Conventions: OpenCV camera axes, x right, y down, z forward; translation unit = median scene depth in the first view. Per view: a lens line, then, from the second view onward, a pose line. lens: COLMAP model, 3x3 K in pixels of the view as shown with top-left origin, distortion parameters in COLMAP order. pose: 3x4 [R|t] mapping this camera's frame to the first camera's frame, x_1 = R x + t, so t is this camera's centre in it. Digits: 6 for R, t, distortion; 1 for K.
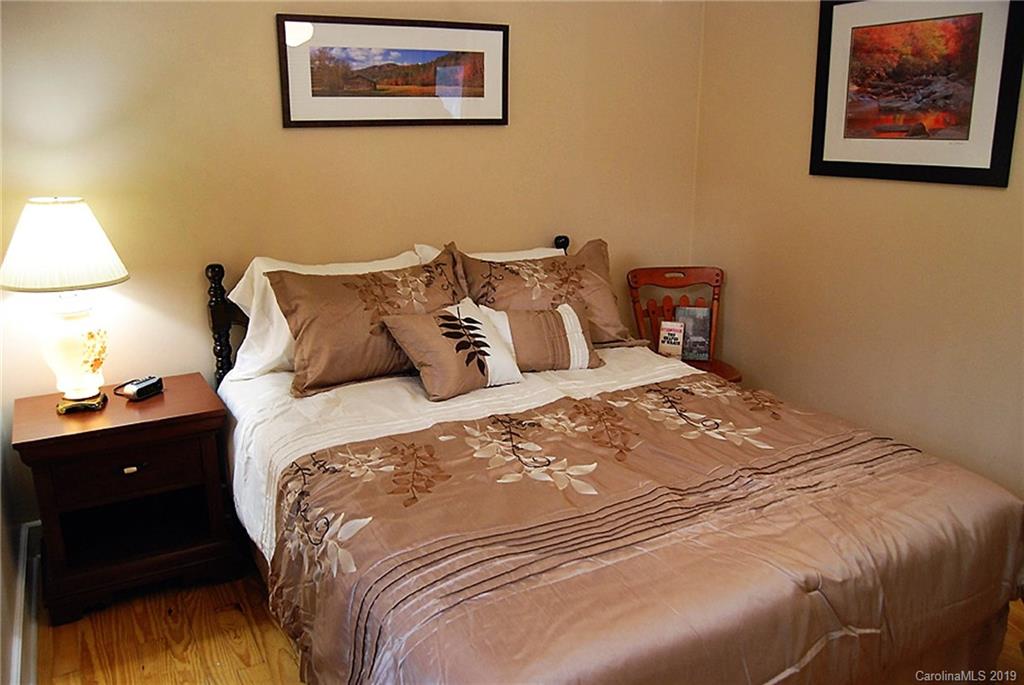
lens RADIAL K [[804.1, 0, 505.7], [0, 804.1, 343.8], [0, 0, 1]] dist [-0.082103, 0.005582]
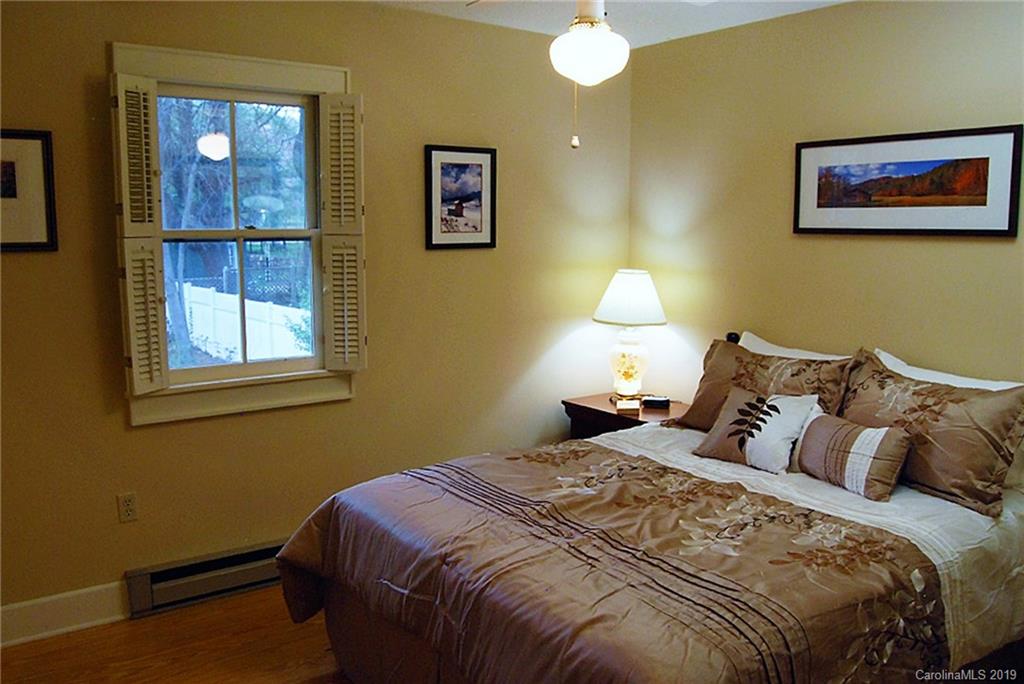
lens RADIAL K [[848.1, 0, 512.0], [0, 848.1, 342.0], [0, 0, 1]] dist [-0.066863, 0.005795]
pose [[0.125250, 0.136364, -0.982709, 0.944164], [-0.268086, 0.958314, 0.098811, -0.122030], [0.955218, 0.251075, 0.156586, 0.420189]]
